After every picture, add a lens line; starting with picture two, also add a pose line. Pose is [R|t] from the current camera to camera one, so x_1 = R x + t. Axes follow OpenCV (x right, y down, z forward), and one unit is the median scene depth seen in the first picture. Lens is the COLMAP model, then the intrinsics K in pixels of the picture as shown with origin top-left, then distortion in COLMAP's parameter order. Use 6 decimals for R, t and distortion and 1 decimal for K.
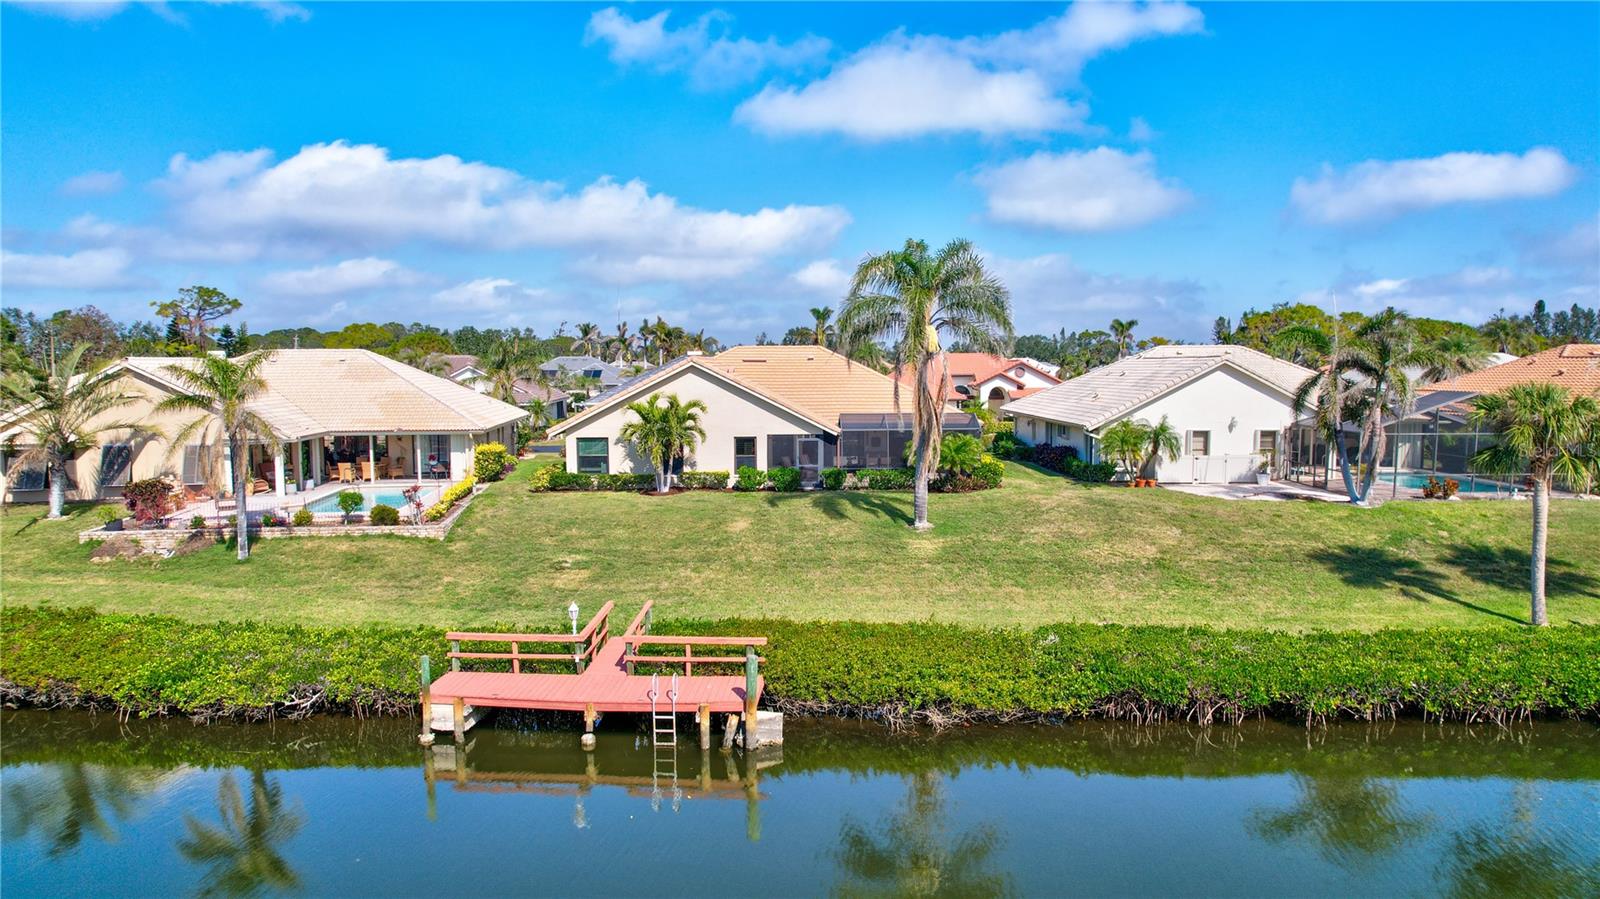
lens RADIAL K [[1024.6, 0, 800.0], [0, 1024.6, 449.5], [0, 0, 1]] dist [-0.076318, 0.076575]
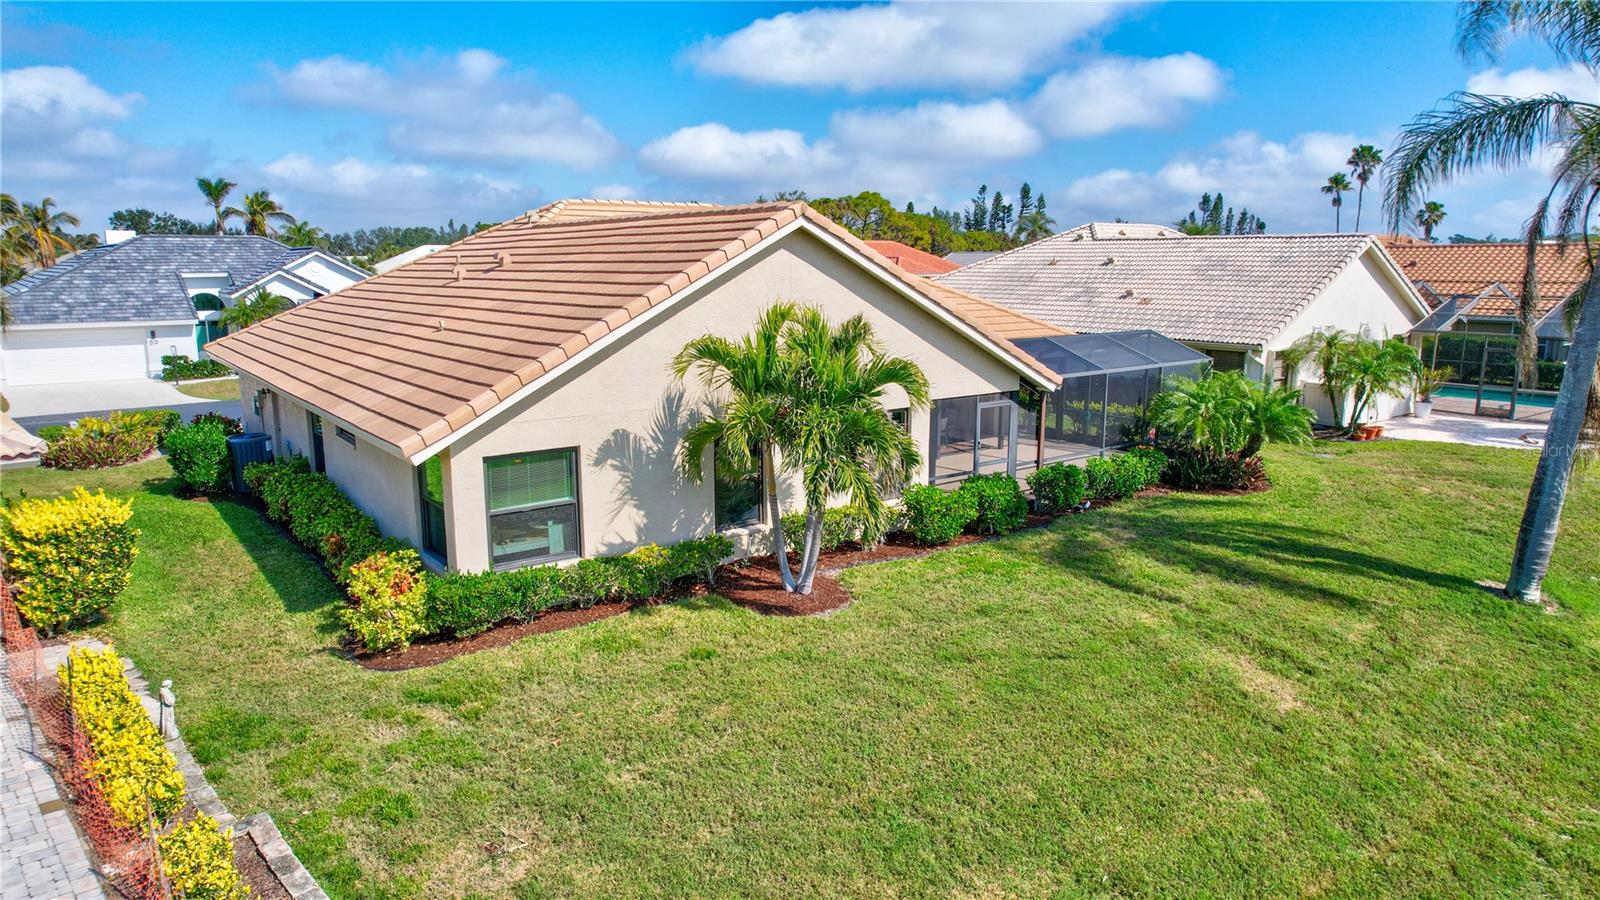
lens RADIAL K [[1024.6, 0, 800.0], [0, 1024.6, 450.0], [0, 0, 1]] dist [-0.076318, 0.076575]
pose [[0.803658, -0.104727, 0.585804, -0.414075], [0.045890, 0.992368, 0.114455, -0.057449], [-0.593320, -0.065100, 0.802330, 0.891946]]
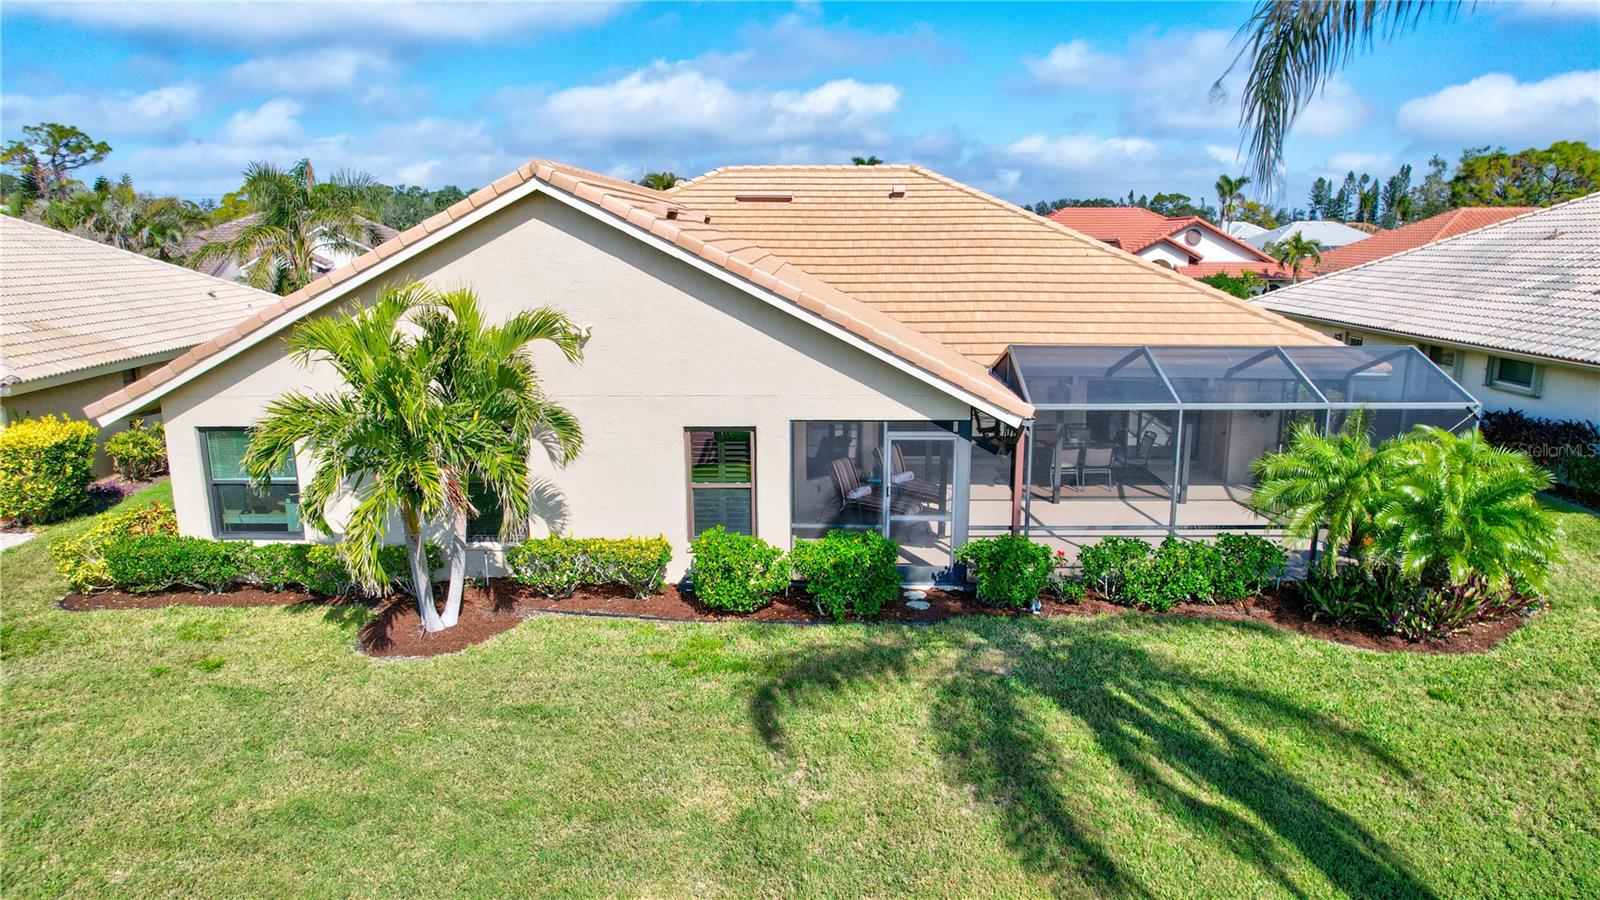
lens RADIAL K [[1021.7, 0, 804.5], [0, 1021.7, 452.5], [0, 0, 1]] dist [-0.072709, 0.063201]
pose [[0.999602, 0.006621, -0.027424, -0.024843], [-0.003031, 0.991646, 0.128955, -0.057538], [0.028048, -0.128821, 0.991271, 0.888843]]
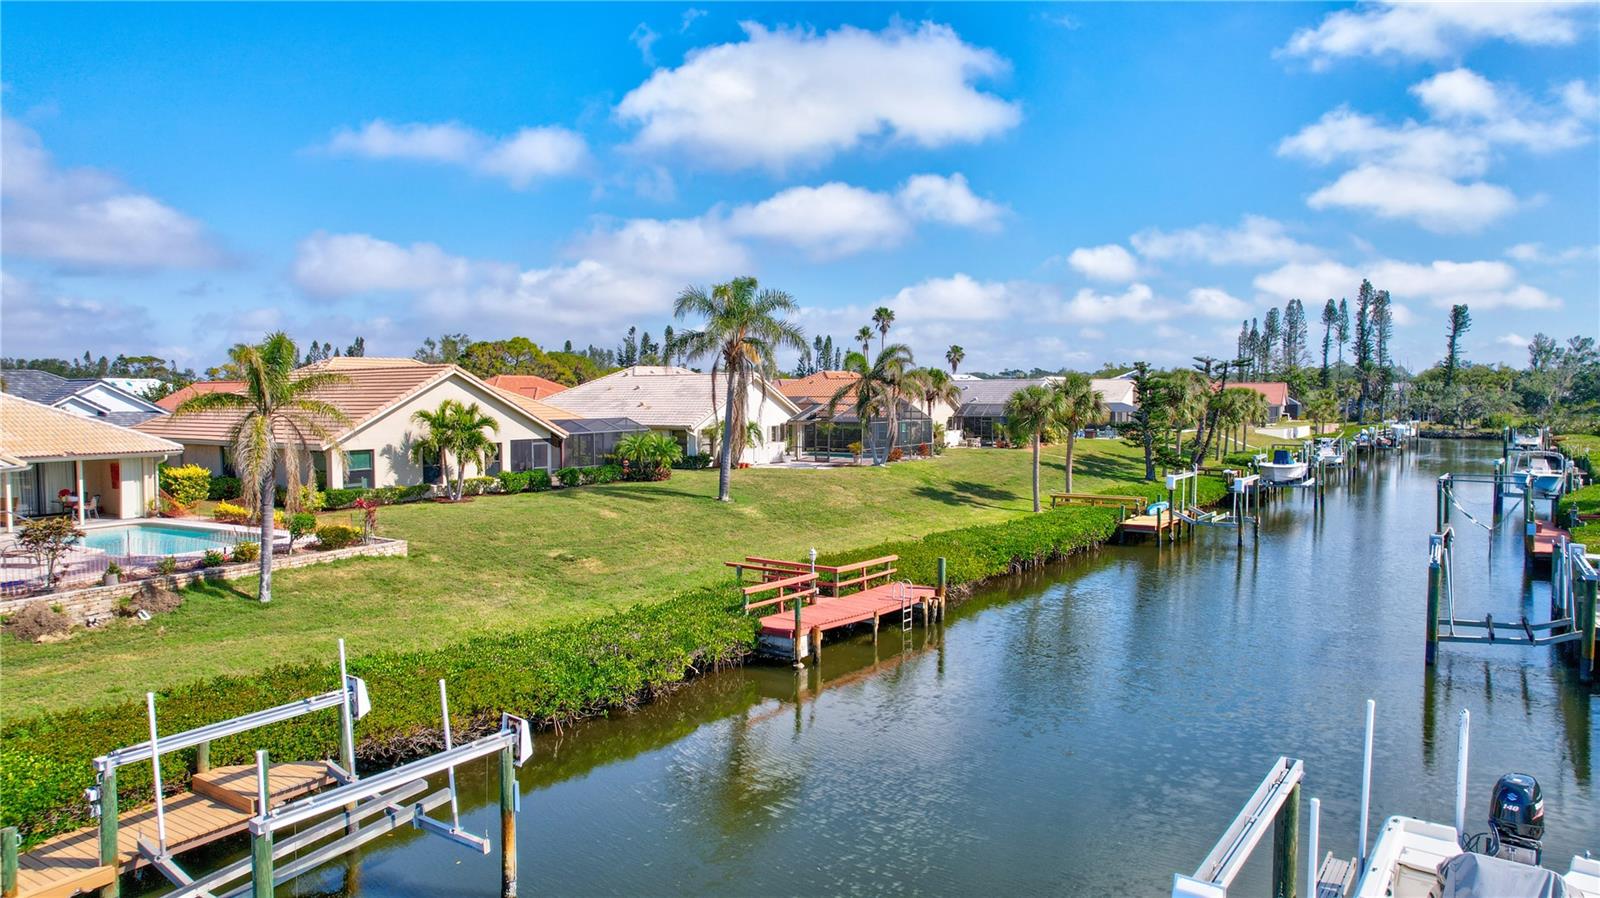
lens RADIAL K [[1021.7, 0, 804.5], [0, 1021.7, 451.5], [0, 0, 1]] dist [-0.072709, 0.063201]
pose [[0.575963, -0.044464, 0.816266, -0.917547], [0.068151, 0.997655, 0.006257, 0.014634], [-0.814630, 0.052026, 0.577643, 0.187852]]
